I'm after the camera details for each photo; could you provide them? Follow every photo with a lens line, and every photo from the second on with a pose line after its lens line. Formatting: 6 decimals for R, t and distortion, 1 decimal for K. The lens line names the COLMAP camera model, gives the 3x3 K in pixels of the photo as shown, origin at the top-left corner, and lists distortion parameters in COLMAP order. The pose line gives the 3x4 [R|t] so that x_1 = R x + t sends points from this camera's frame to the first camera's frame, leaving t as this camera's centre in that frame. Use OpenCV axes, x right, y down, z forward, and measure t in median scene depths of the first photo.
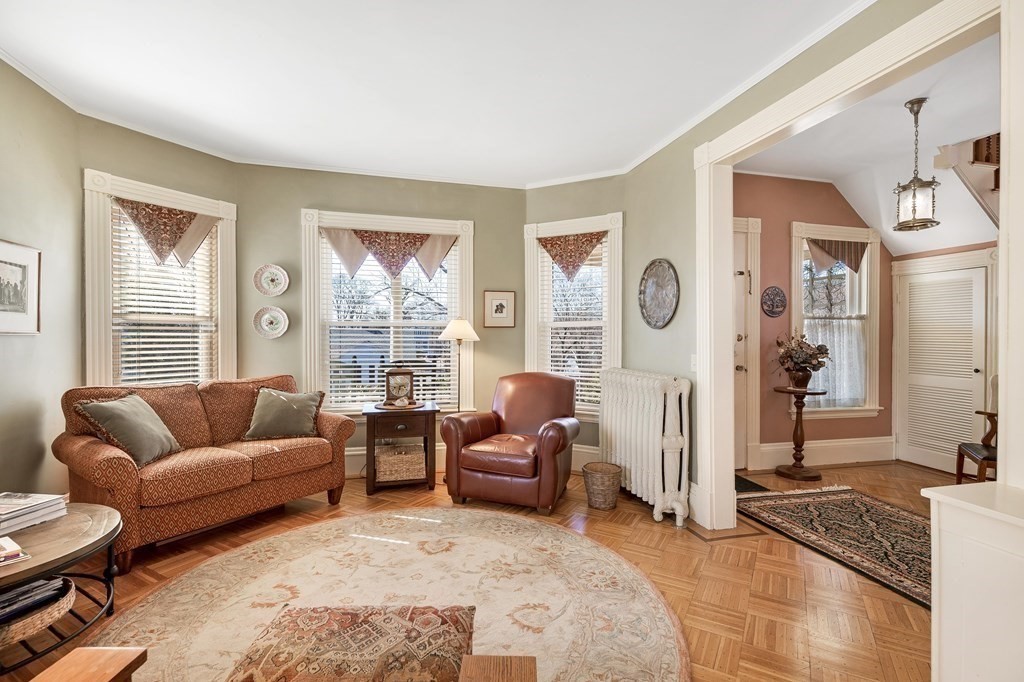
lens RADIAL K [[476.7, 0, 516.3], [0, 476.7, 341.0], [0, 0, 1]] dist [0.007515, 0.000484]
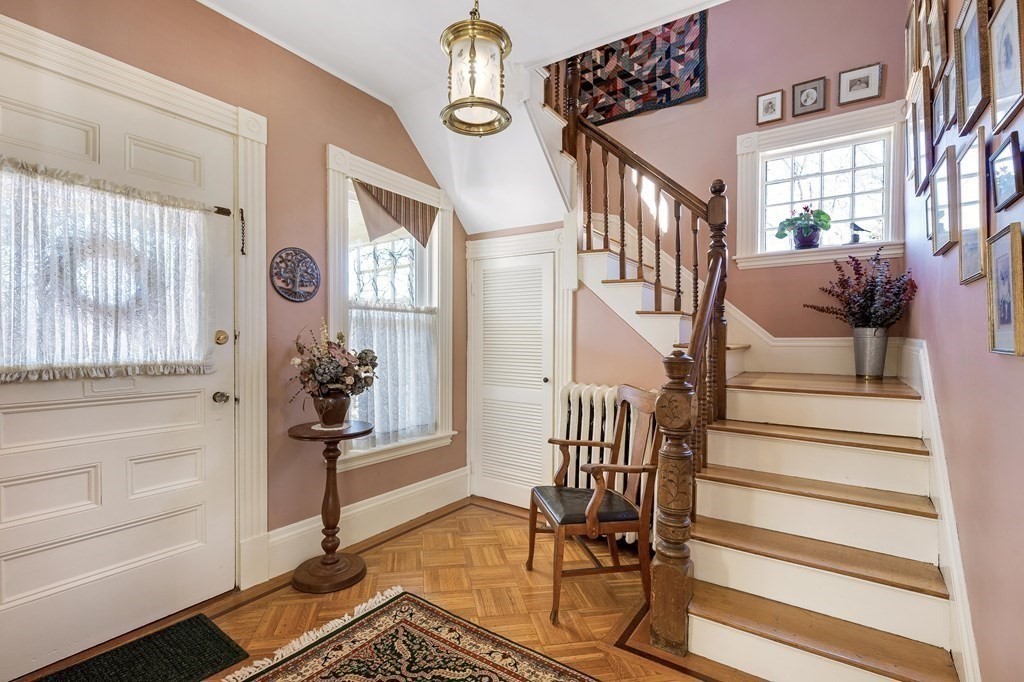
lens RADIAL K [[476.7, 0, 516.3], [0, 476.7, 341.0], [0, 0, 1]] dist [0.007515, 0.000484]
pose [[0.744449, 0.001939, 0.667677, 0.363620], [0.002399, 0.999982, -0.005579, 0.000527], [-0.667675, 0.005755, 0.744430, 0.410771]]
